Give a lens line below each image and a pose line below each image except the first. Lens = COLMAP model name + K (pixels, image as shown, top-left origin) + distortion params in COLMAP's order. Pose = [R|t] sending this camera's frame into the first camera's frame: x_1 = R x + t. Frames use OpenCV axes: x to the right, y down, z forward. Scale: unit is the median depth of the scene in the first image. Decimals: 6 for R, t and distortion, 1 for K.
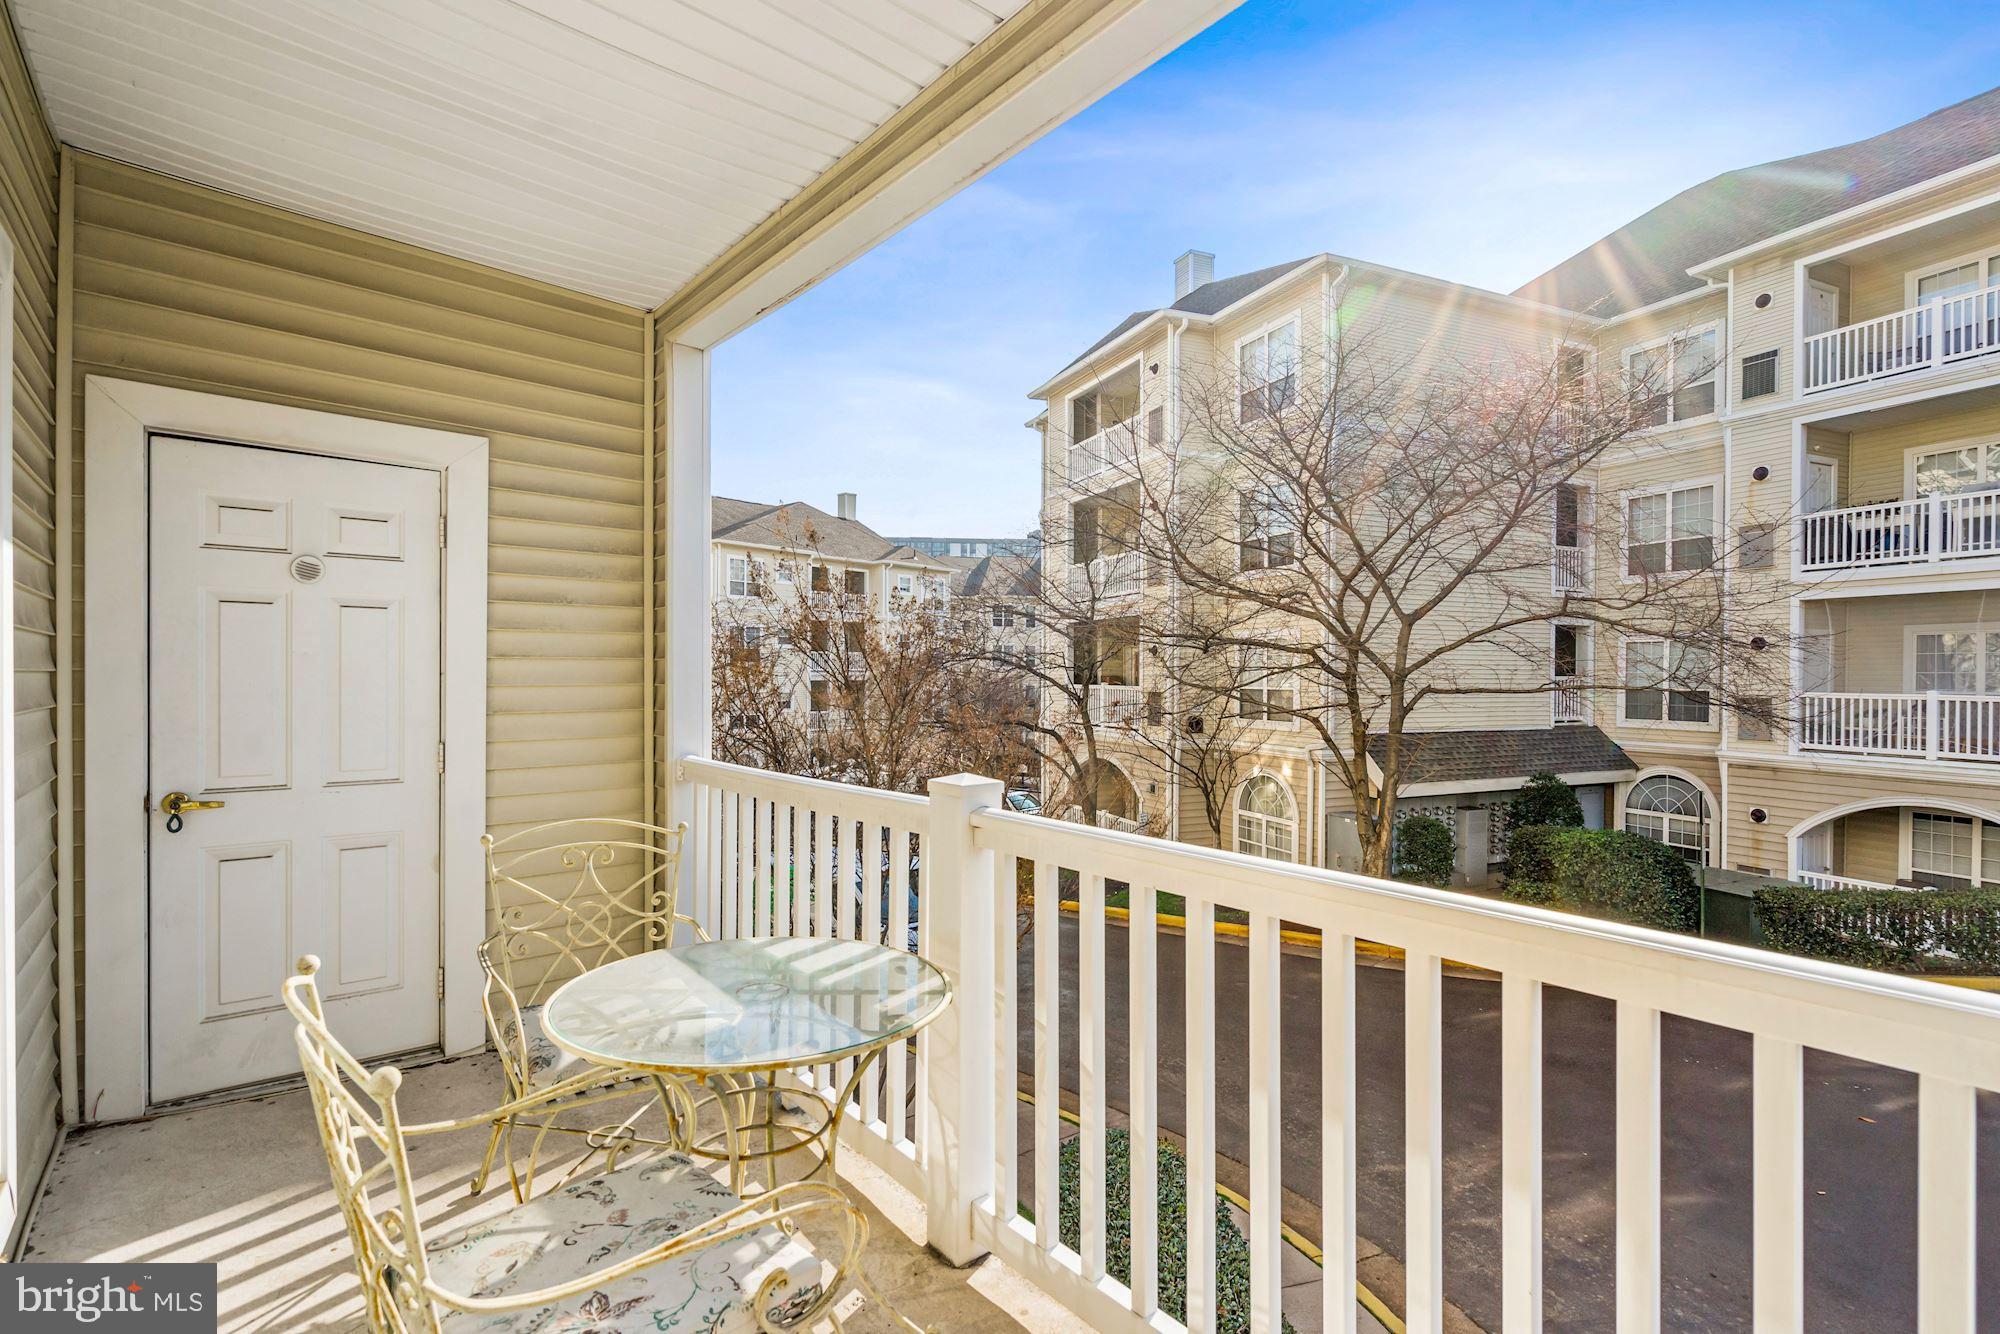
lens RADIAL K [[926.1, 0, 1001.1], [0, 926.1, 681.9], [0, 0, 1]] dist [0.002015, 0.000549]
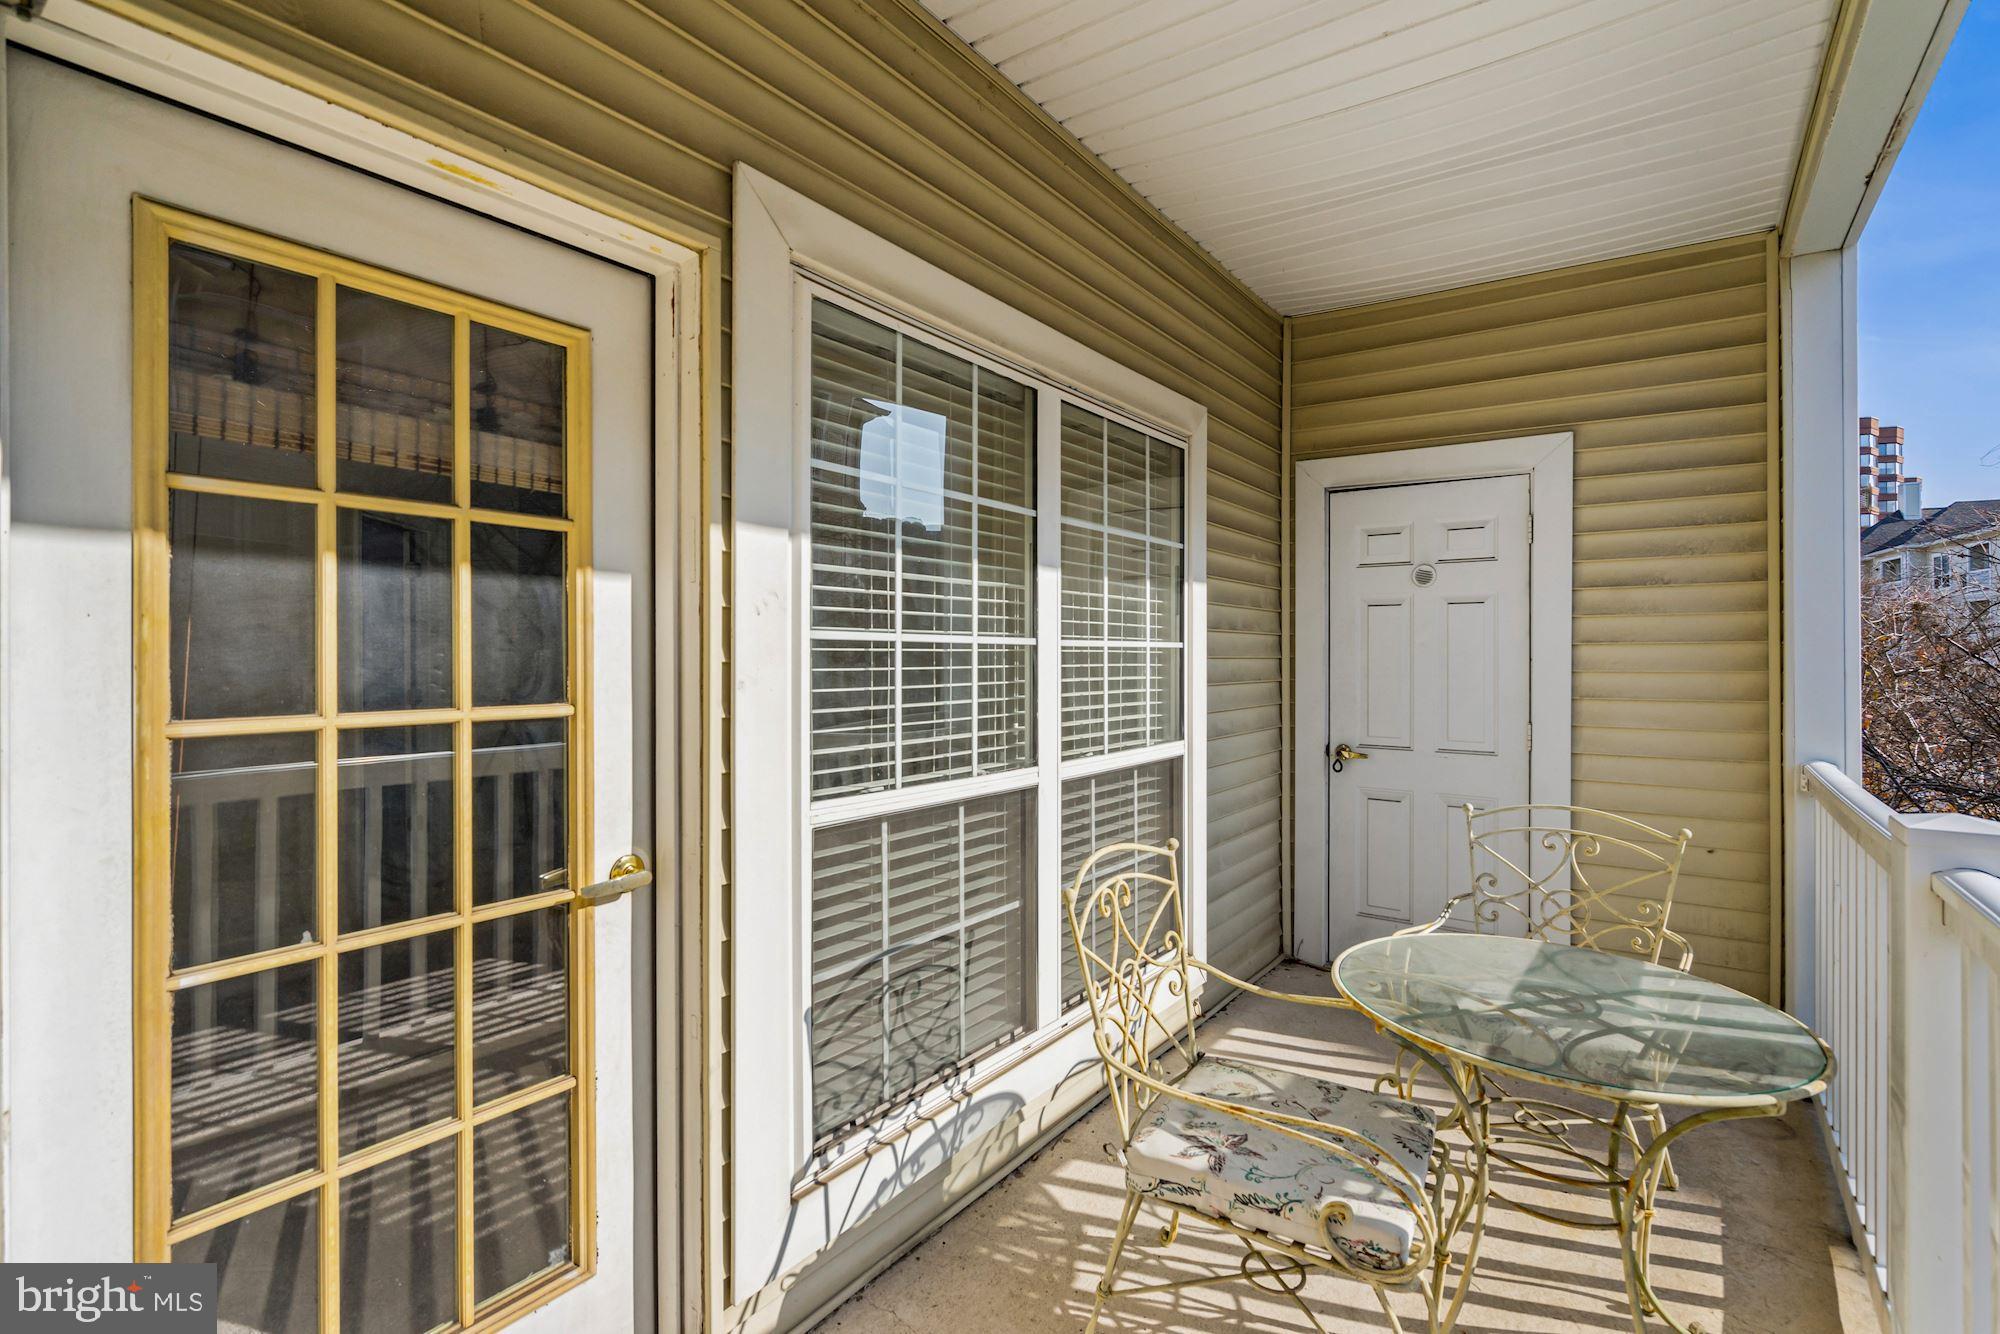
lens RADIAL K [[926.1, 0, 1001.9], [0, 926.1, 653.7], [0, 0, 1]] dist [0.002015, 0.000549]
pose [[0.250876, -0.004315, -0.968010, 0.298206], [-0.007836, 0.999948, -0.006489, -0.003831], [0.967987, 0.009214, 0.250830, 0.132746]]
